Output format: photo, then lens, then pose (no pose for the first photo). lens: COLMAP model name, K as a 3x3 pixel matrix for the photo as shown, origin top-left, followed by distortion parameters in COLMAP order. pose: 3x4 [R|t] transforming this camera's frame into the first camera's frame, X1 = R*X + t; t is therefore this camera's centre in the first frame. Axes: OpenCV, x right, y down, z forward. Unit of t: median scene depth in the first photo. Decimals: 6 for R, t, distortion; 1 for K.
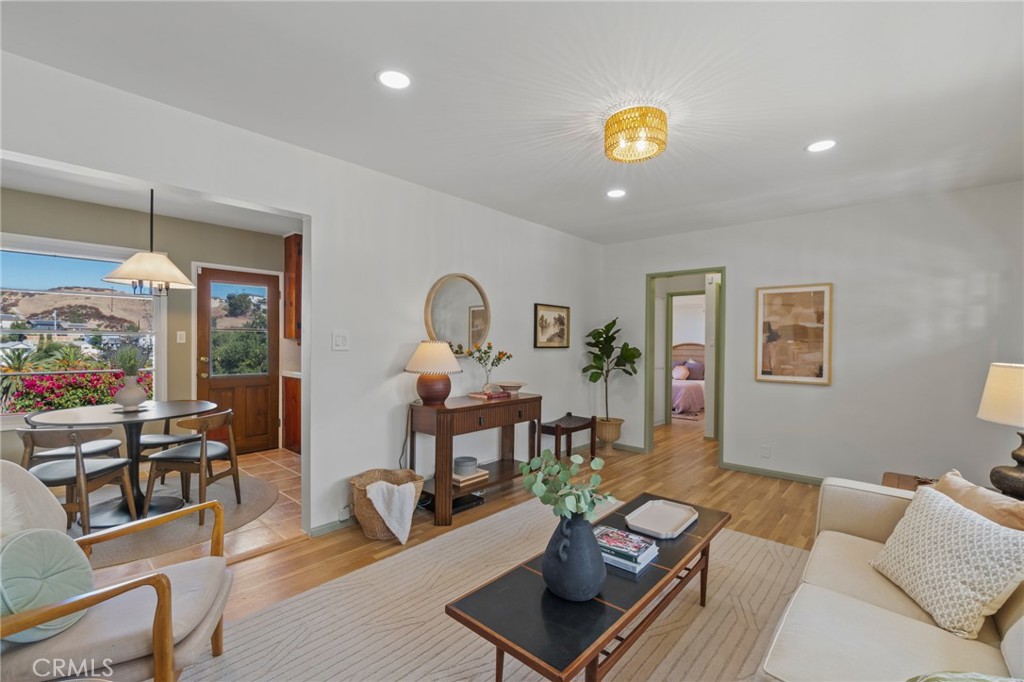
lens RADIAL K [[444.8, 0, 512.0], [0, 444.8, 341.0], [0, 0, 1]] dist [-0.001128, 0.000056]
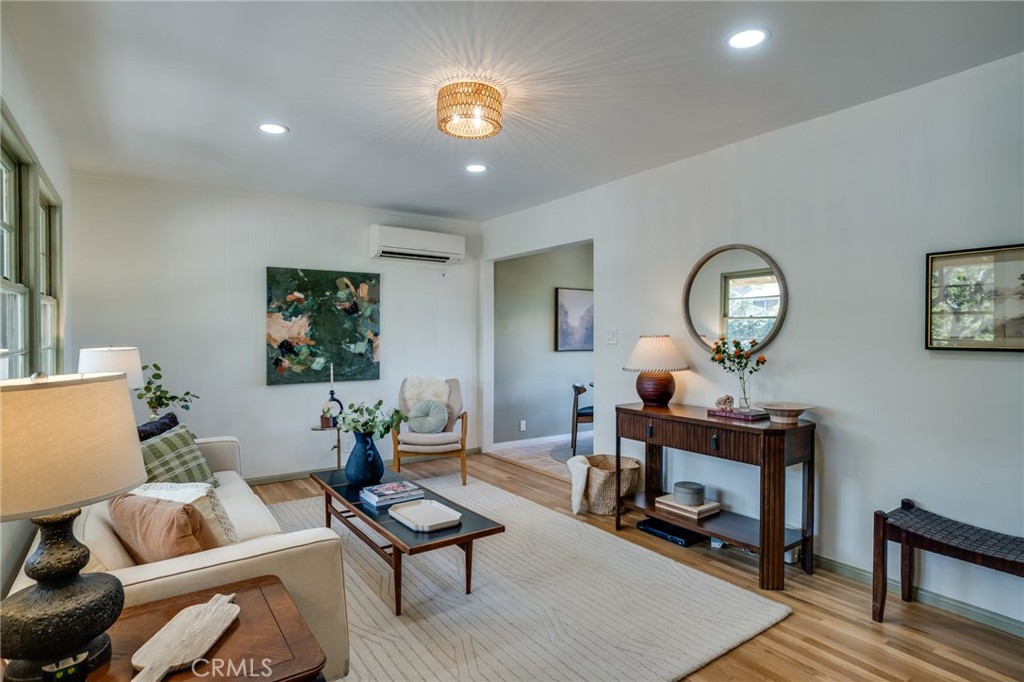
lens RADIAL K [[537.2, 0, 507.2], [0, 537.2, 330.7], [0, 0, 1]] dist [-0.014825, 0.000482]
pose [[-0.231258, -0.022628, -0.972629, 0.771812], [-0.008814, 0.999737, -0.021162, 0.012416], [0.972853, 0.003679, -0.231397, 0.775833]]
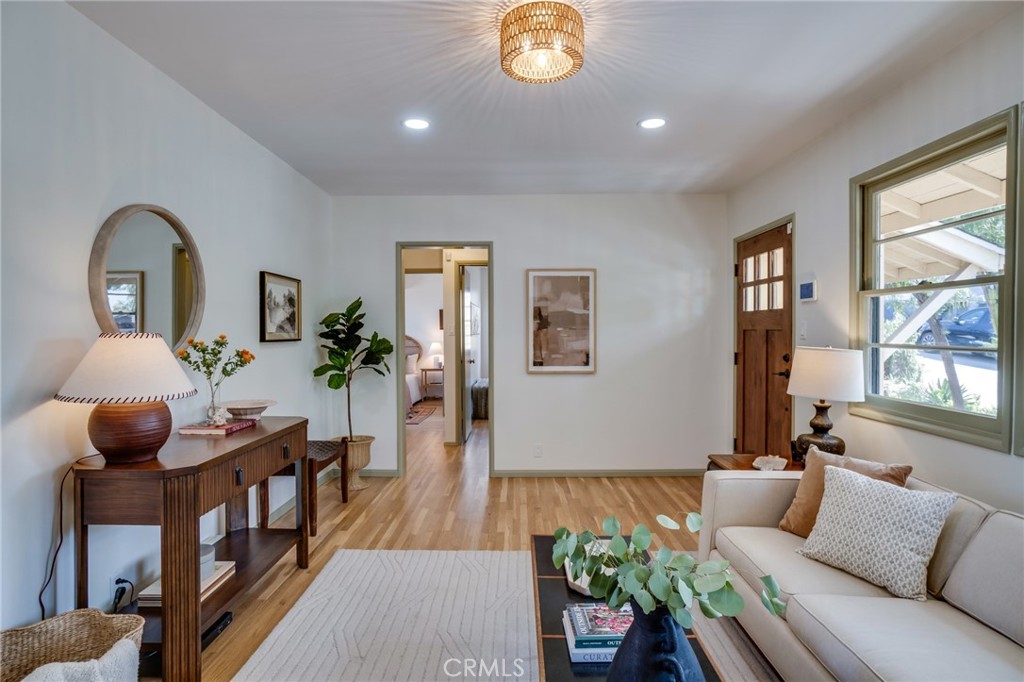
lens RADIAL K [[537.2, 0, 507.2], [0, 537.2, 330.7], [0, 0, 1]] dist [-0.014825, 0.000482]
pose [[0.758217, -0.009932, 0.651927, -0.198266], [0.007546, 0.999951, 0.006458, -0.003051], [-0.651959, 0.000023, 0.758254, 0.225239]]
